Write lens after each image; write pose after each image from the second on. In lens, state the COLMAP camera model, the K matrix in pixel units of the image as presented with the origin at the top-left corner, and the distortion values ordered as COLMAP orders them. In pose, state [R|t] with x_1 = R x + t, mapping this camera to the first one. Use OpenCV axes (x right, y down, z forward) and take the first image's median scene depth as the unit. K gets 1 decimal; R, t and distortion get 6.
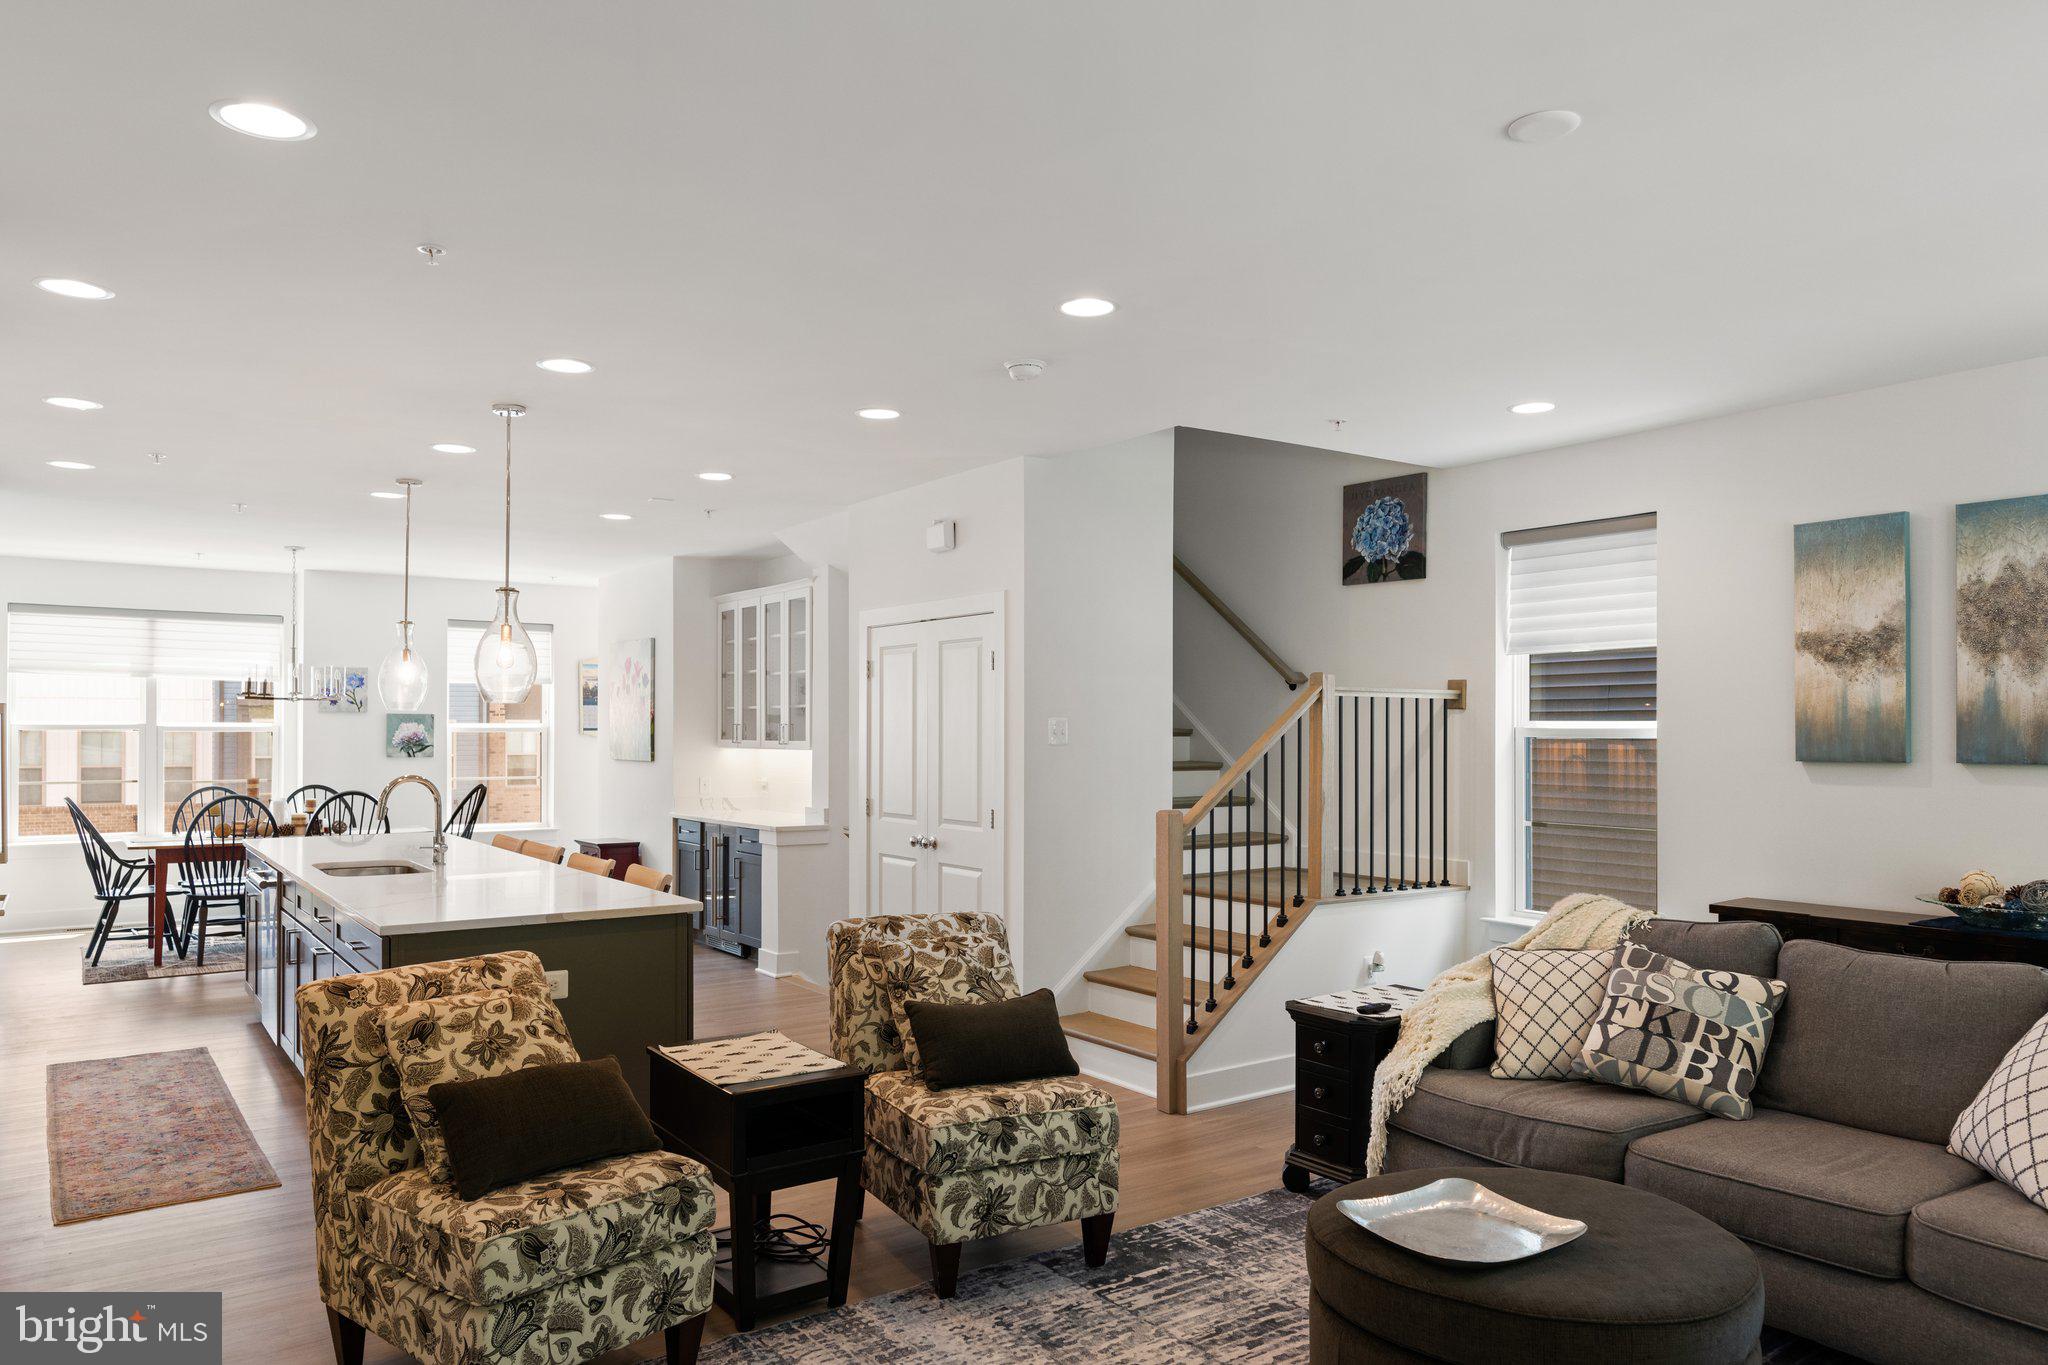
lens RADIAL K [[1381.7, 0, 1019.9], [0, 1381.7, 718.5], [0, 0, 1]] dist [0.008560, 0.005028]
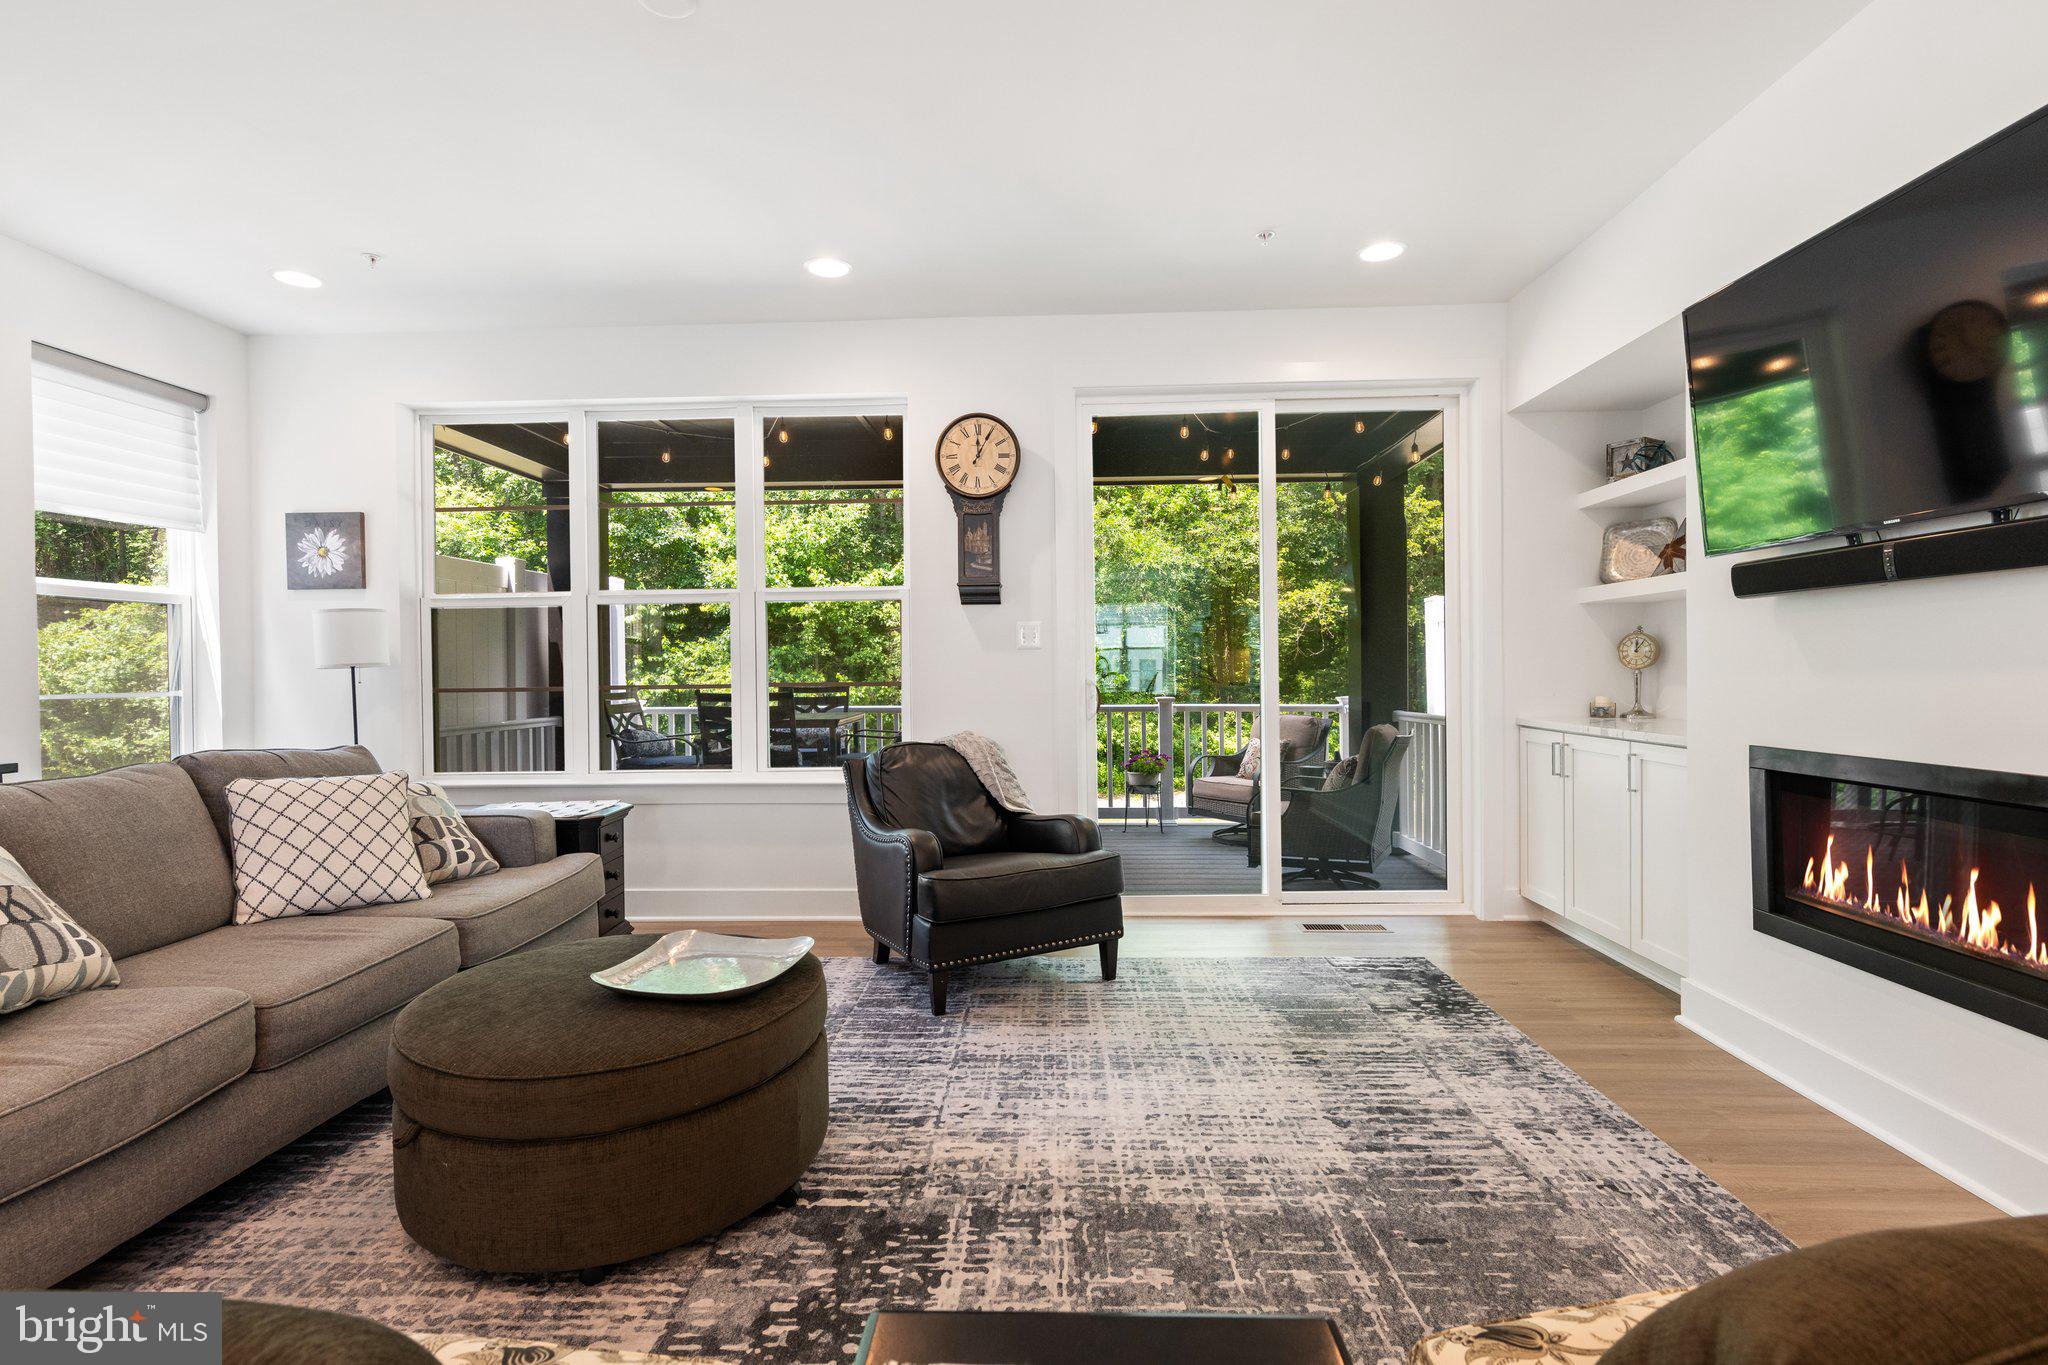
lens RADIAL K [[956.8, 0, 1036.7], [0, 956.8, 678.8], [0, 0, 1]] dist [-0.000754, 0.000459]
pose [[-0.804359, 0.002240, 0.594139, -0.255208], [0.004354, 0.999988, 0.002124, 0.103386], [-0.594127, 0.004295, -0.804360, 1.088117]]
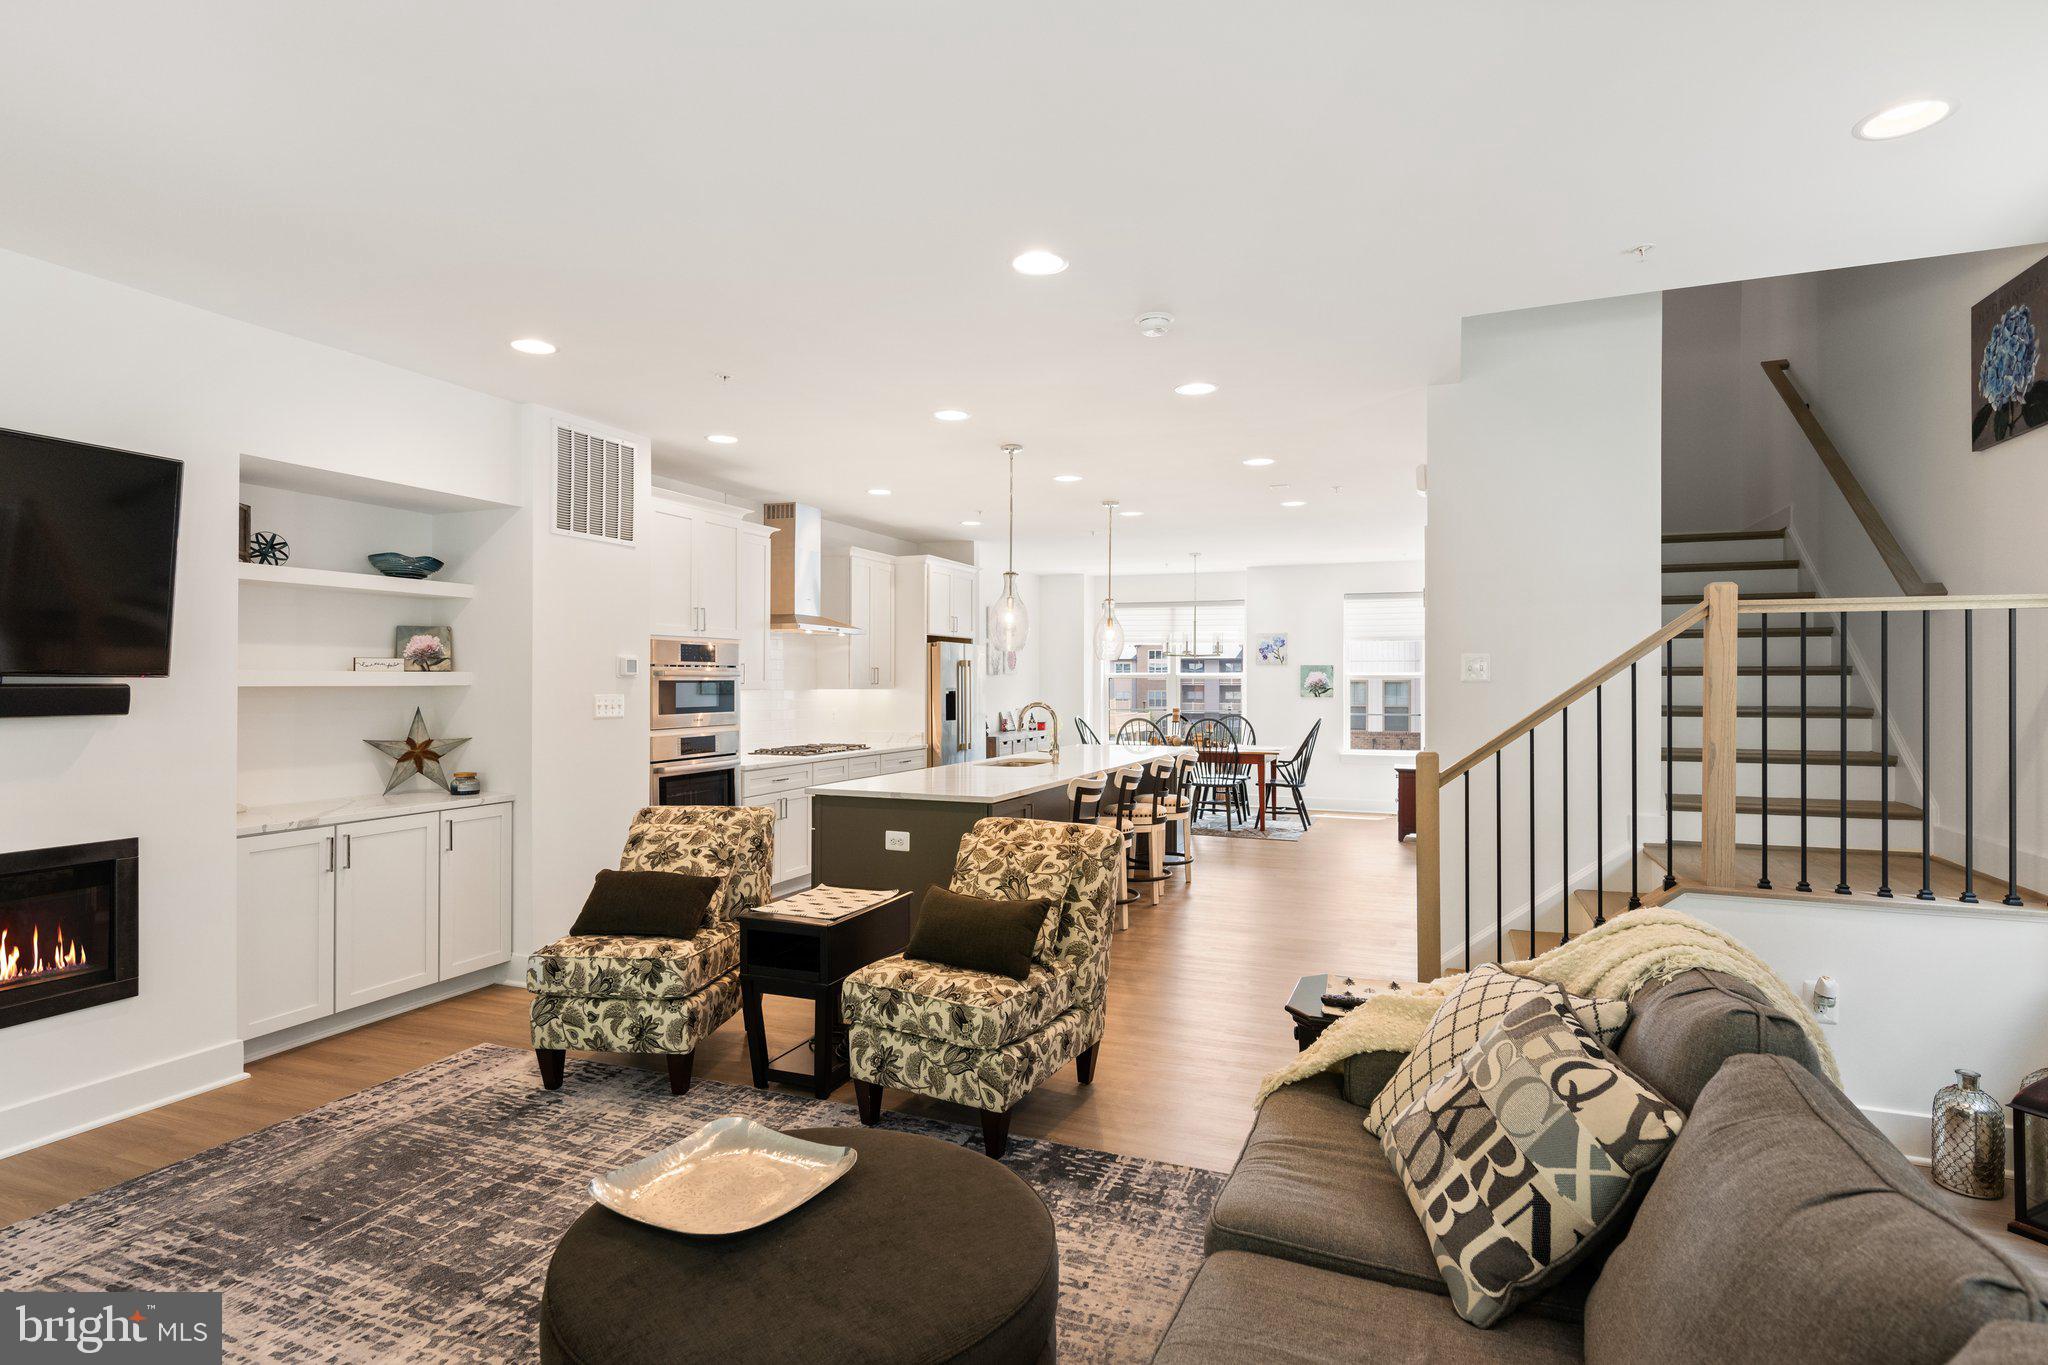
lens RADIAL K [[1021.1, 0, 1012.0], [0, 1021.1, 677.9], [0, 0, 1]] dist [0.002463, -0.000835]
pose [[0.539811, -0.004466, -0.841774, 0.743589], [0.006850, 0.999976, -0.000913, 0.024654], [0.841758, -0.005274, 0.539829, 0.595105]]
